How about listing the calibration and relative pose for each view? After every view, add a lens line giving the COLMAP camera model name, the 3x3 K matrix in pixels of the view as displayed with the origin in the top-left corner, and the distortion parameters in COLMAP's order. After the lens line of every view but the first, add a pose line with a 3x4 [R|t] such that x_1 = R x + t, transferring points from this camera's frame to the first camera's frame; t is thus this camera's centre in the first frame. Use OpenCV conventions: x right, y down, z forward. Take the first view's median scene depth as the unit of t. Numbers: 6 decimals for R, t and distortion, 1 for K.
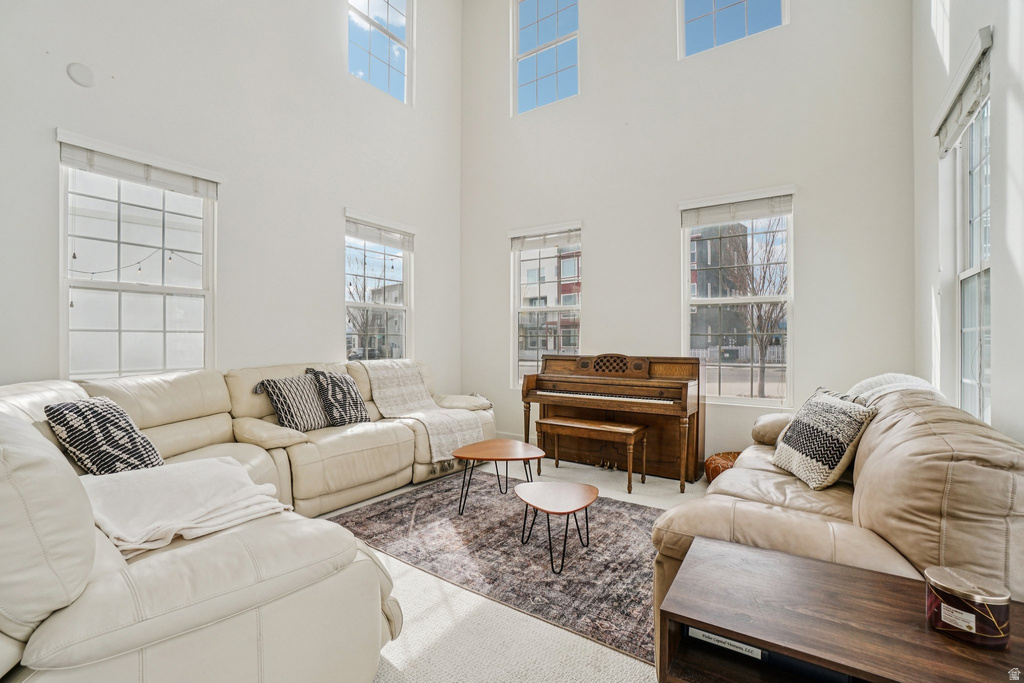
lens RADIAL K [[455.3, 0, 495.7], [0, 455.3, 333.2], [0, 0, 1]] dist [-0.033454, 0.007720]
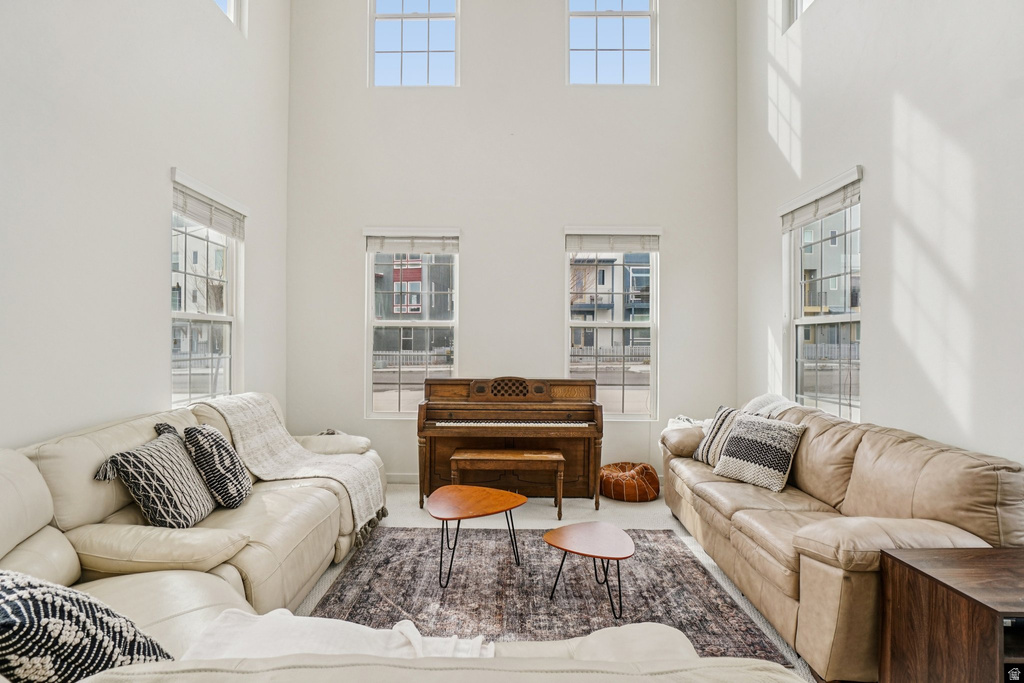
lens RADIAL K [[515.3, 0, 503.5], [0, 515.3, 338.6], [0, 0, 1]] dist [-0.003899, 0.003118]
pose [[0.814259, 0.002154, 0.580497, -0.468068], [-0.012700, 0.999820, 0.014105, -0.061383], [-0.580362, -0.018858, 0.814140, 0.151458]]
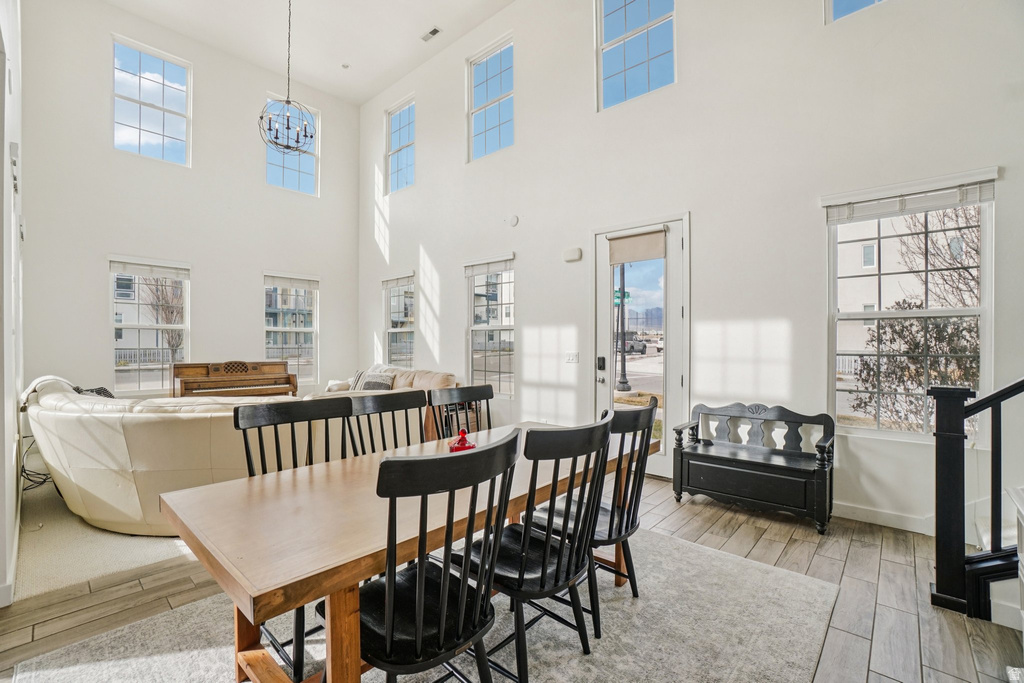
lens RADIAL K [[455.3, 0, 495.8], [0, 455.3, 342.4], [0, 0, 1]] dist [-0.033454, 0.007720]
pose [[0.132465, -0.000915, 0.991187, -1.415863], [-0.024366, 0.999694, 0.004179, -0.057803], [-0.990888, -0.024705, 0.132402, -0.116518]]
